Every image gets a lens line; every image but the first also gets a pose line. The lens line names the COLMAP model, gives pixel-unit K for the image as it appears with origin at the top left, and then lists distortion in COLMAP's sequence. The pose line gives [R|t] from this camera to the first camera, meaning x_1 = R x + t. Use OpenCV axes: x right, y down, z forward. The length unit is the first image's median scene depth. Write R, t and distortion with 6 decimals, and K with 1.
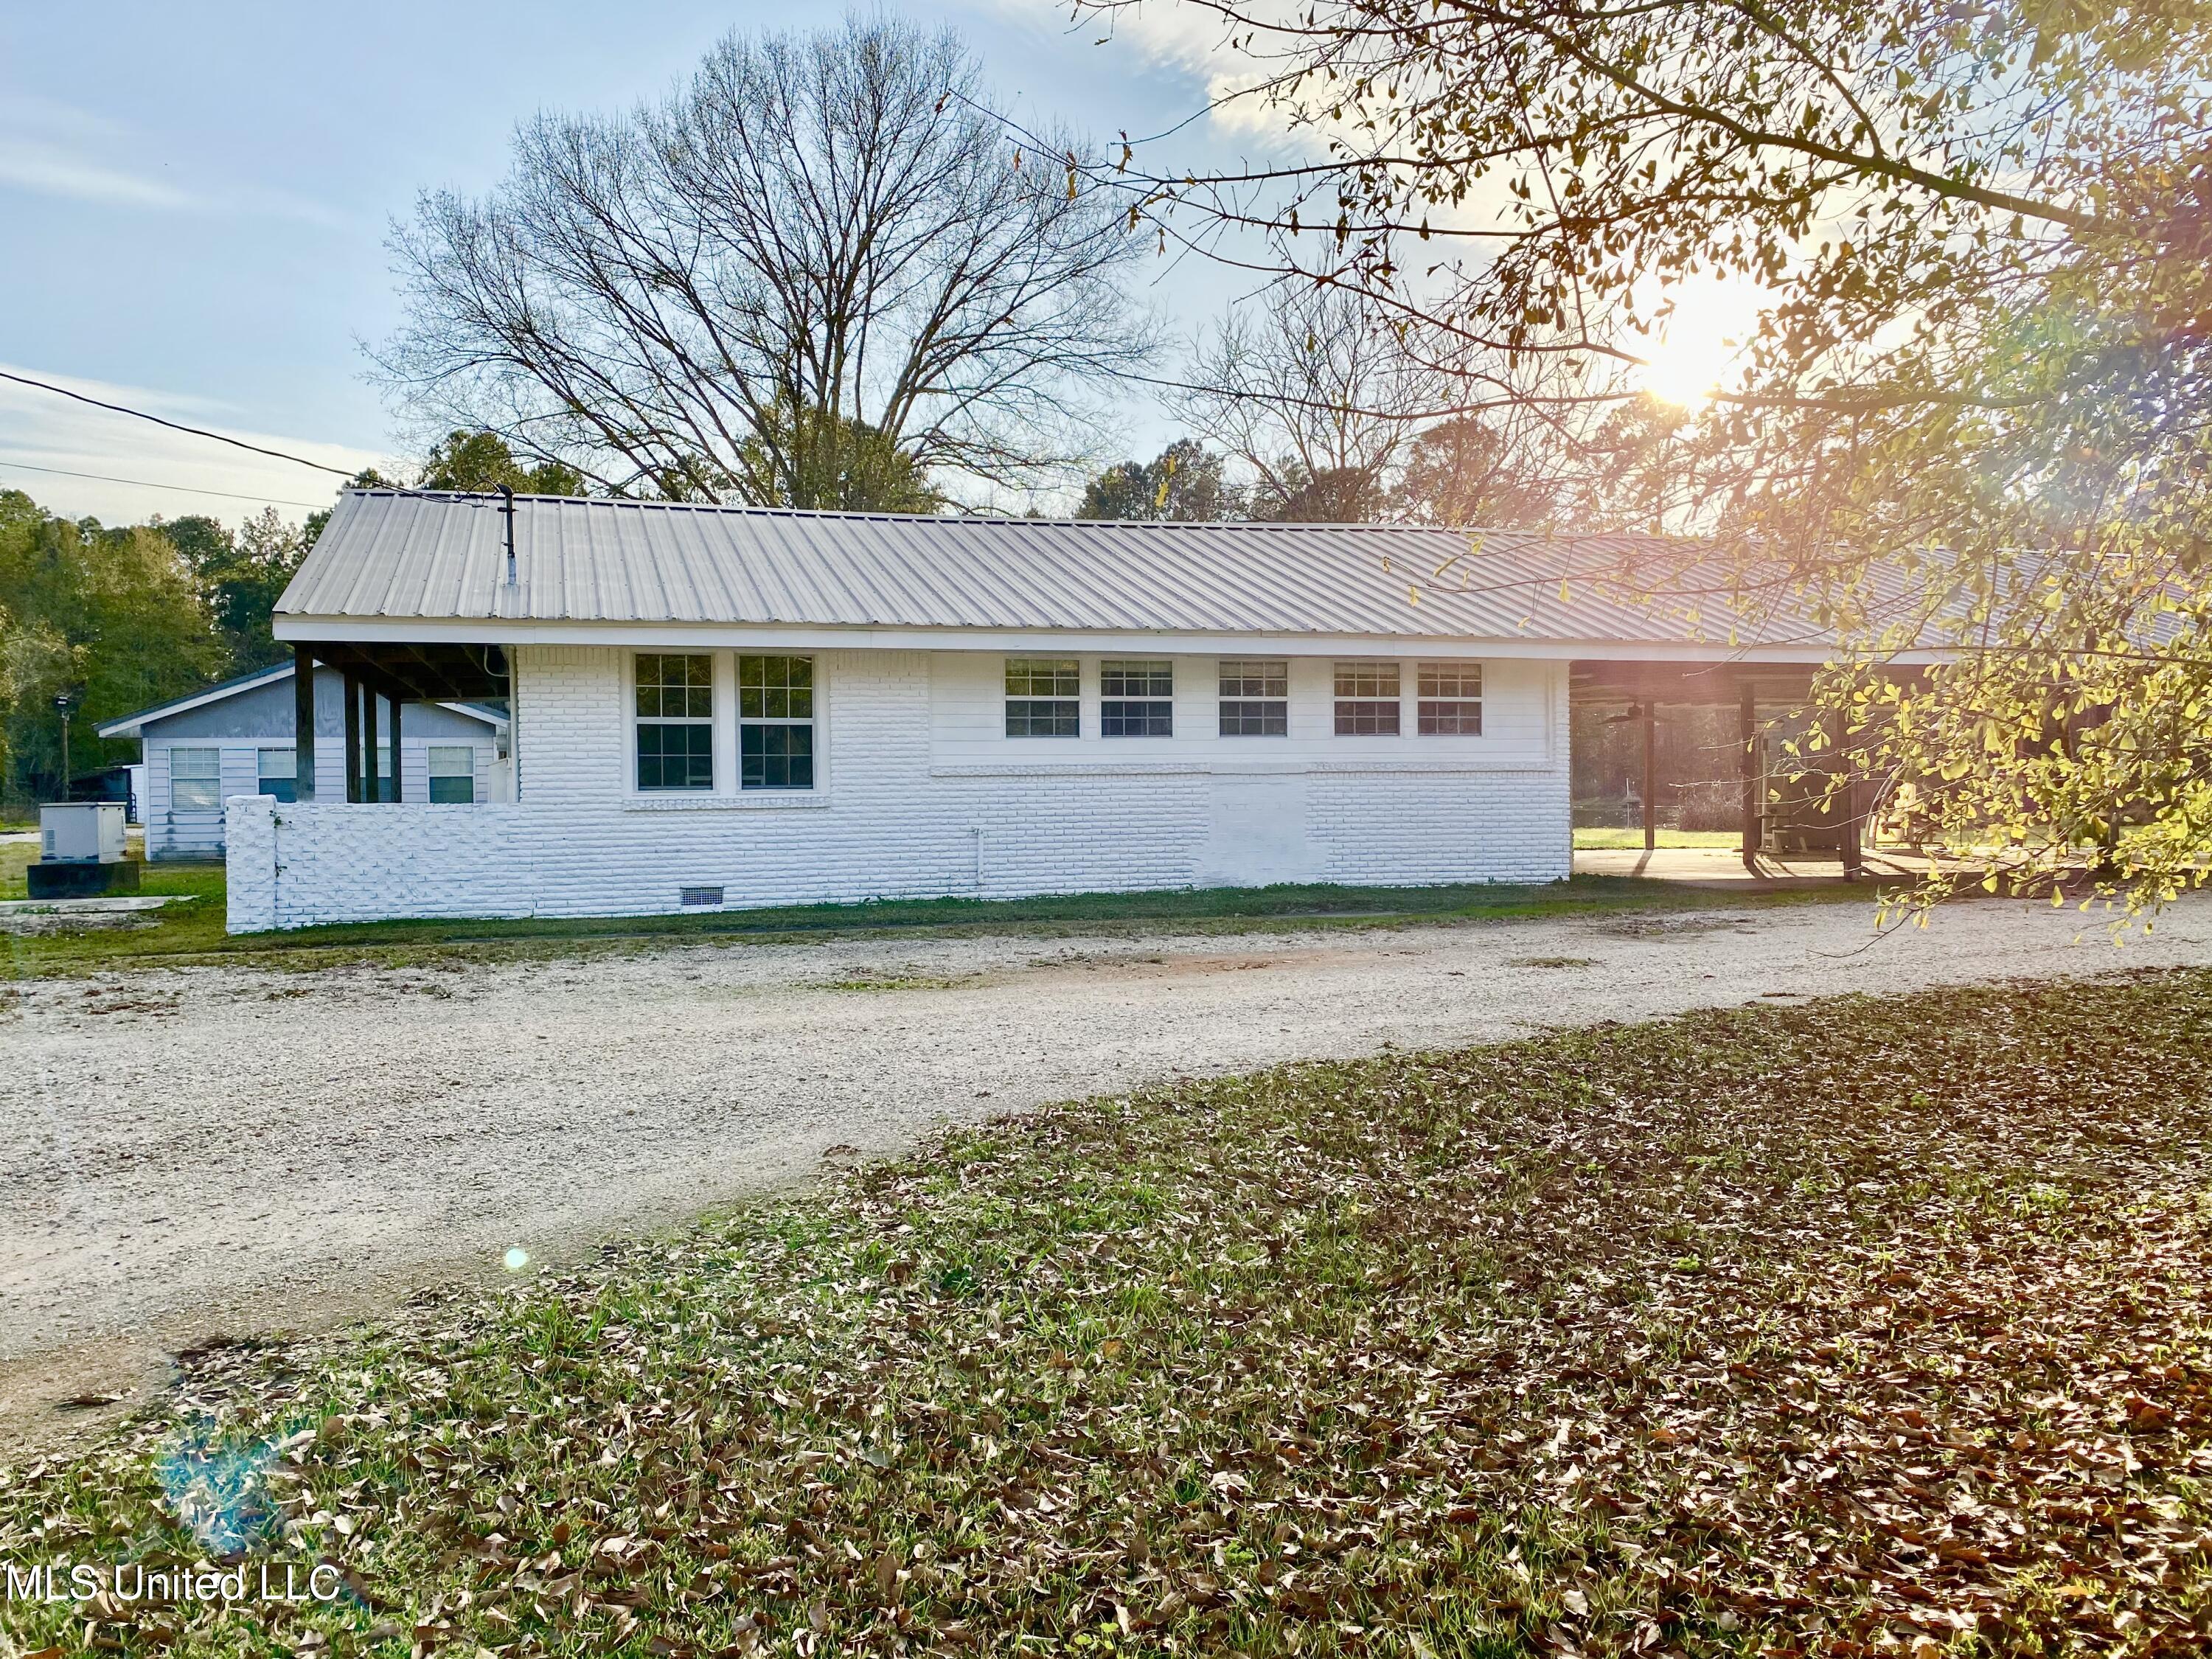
lens RADIAL K [[1673.4, 0, 1110.6], [0, 1673.4, 828.0], [0, 0, 1]] dist [0.012765, 0.000206]
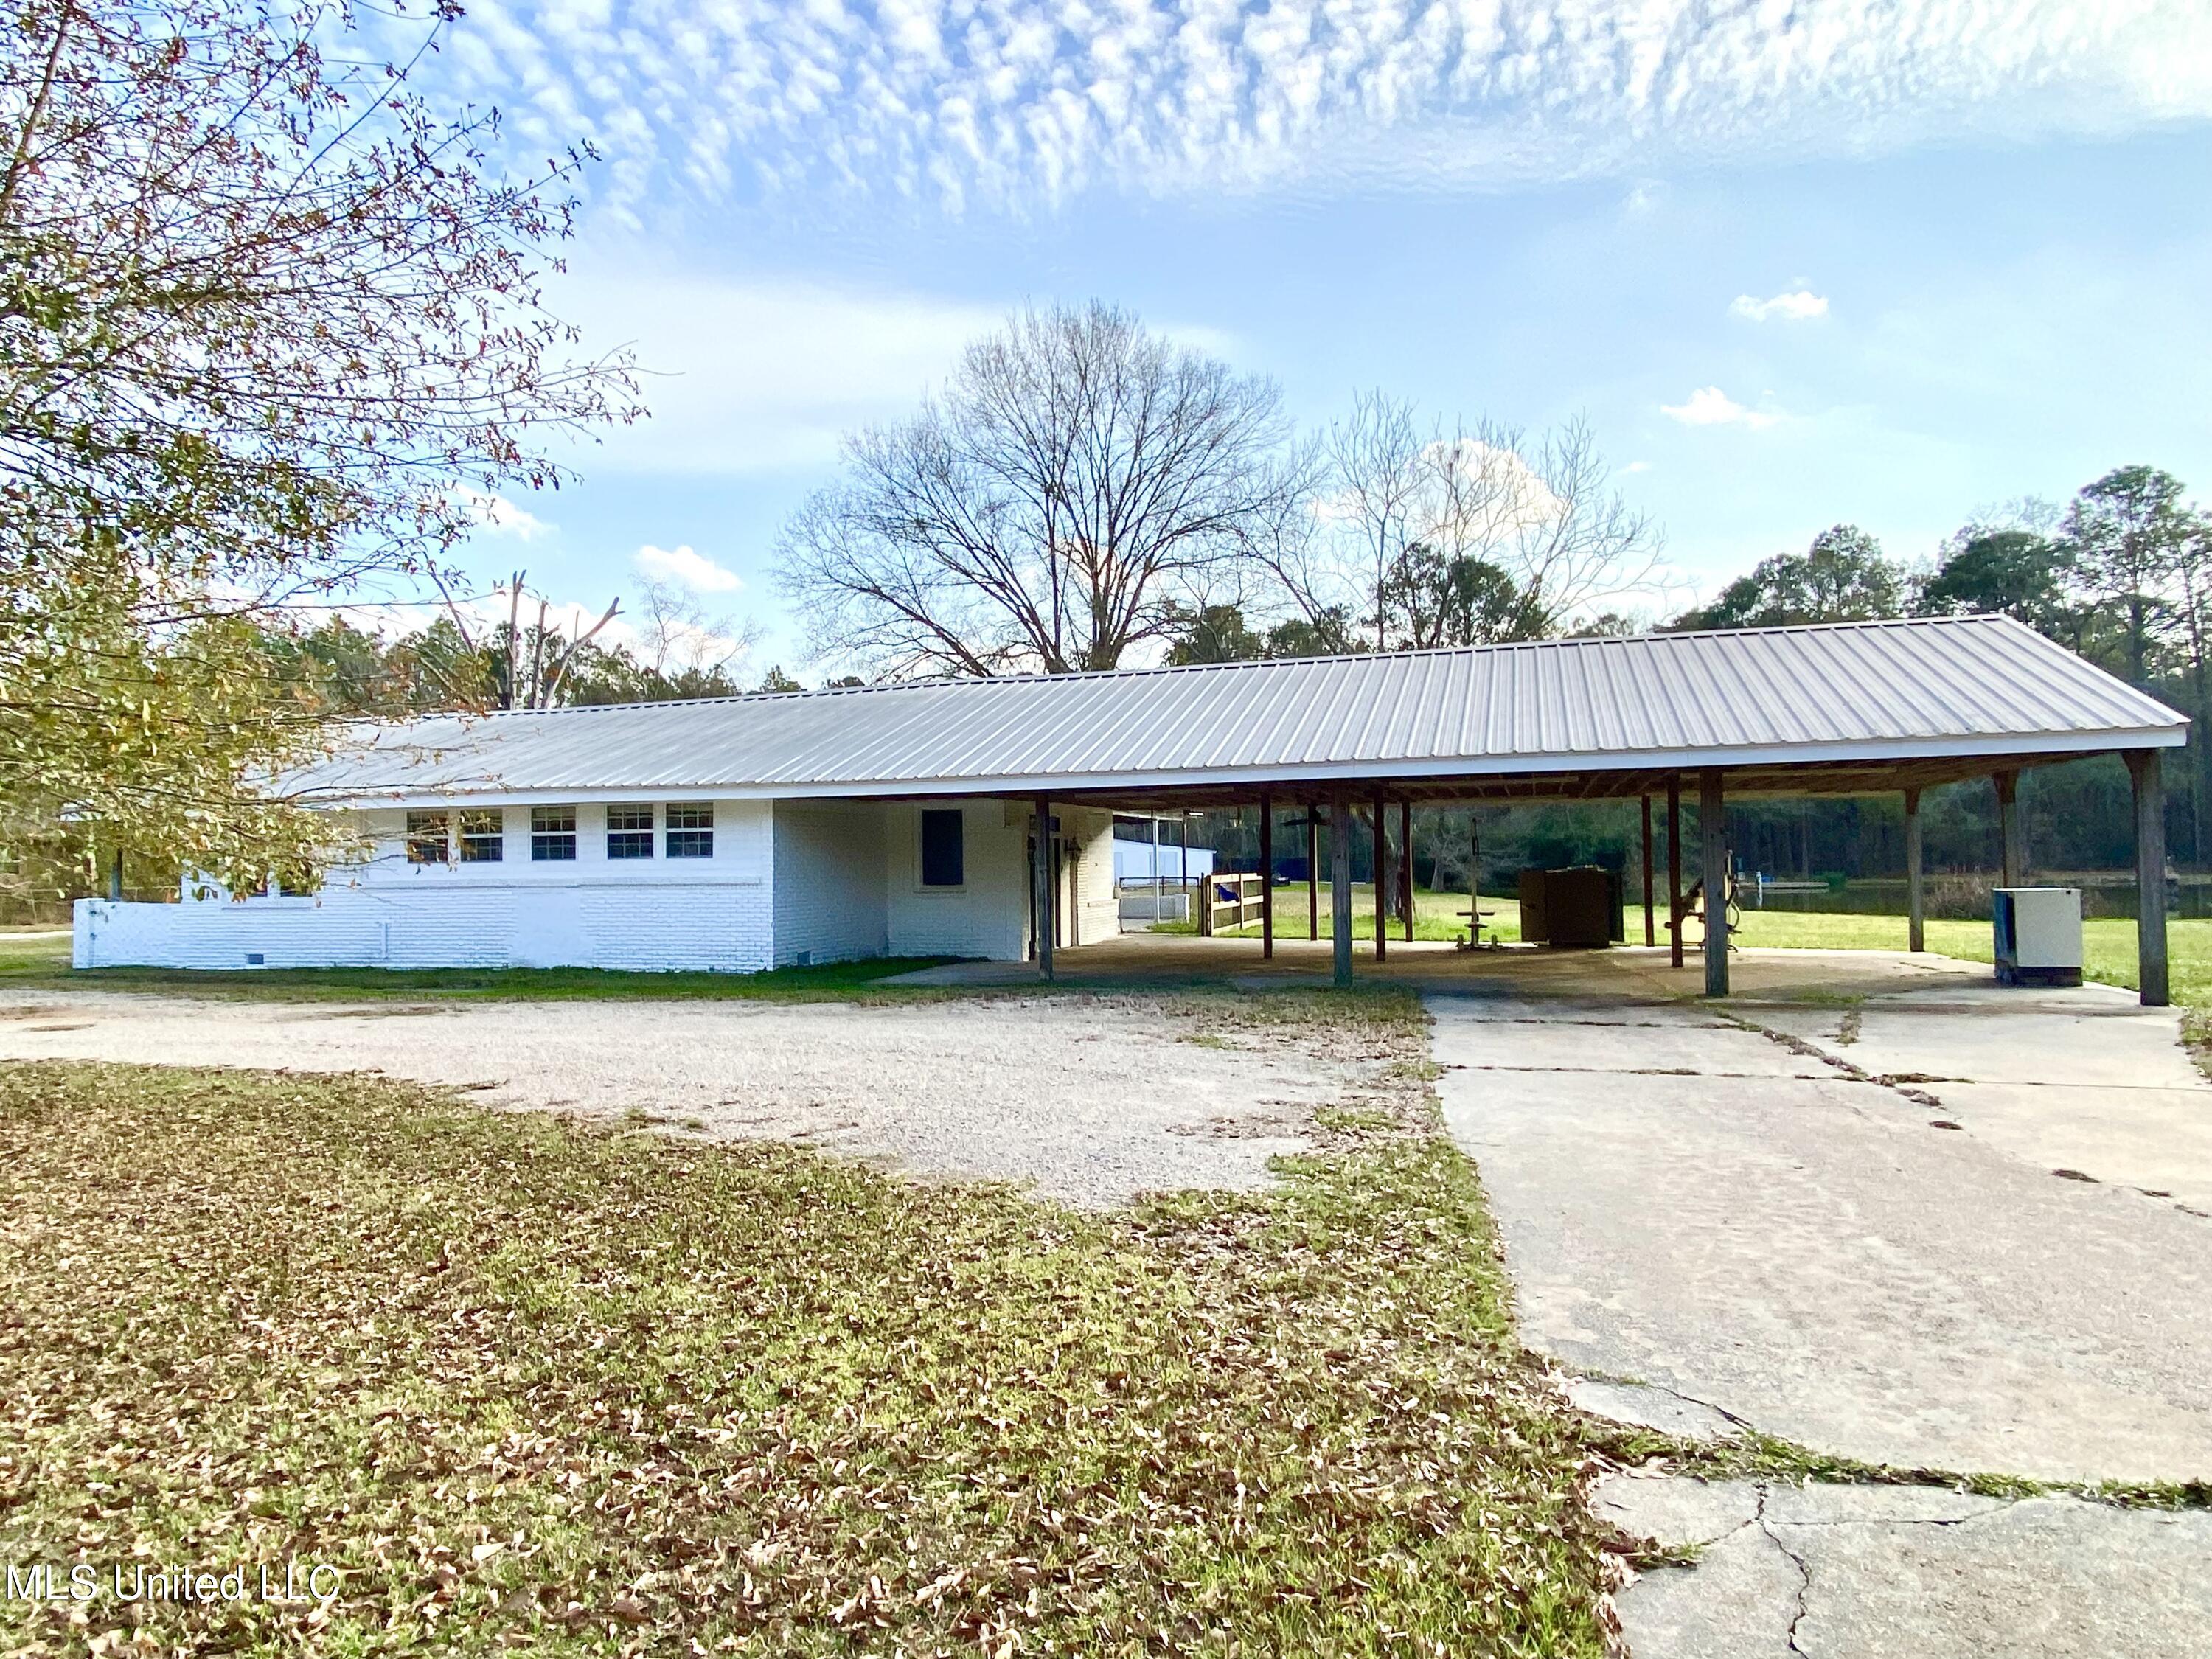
lens RADIAL K [[1285.4, 0, 1099.5], [0, 1285.4, 825.2], [0, 0, 1]] dist [-0.005216, -0.000824]
pose [[0.822257, -0.023285, -0.568640, 1.089925], [-0.008802, 0.998523, -0.053615, -0.030575], [0.569048, 0.049091, 0.820837, 0.367205]]
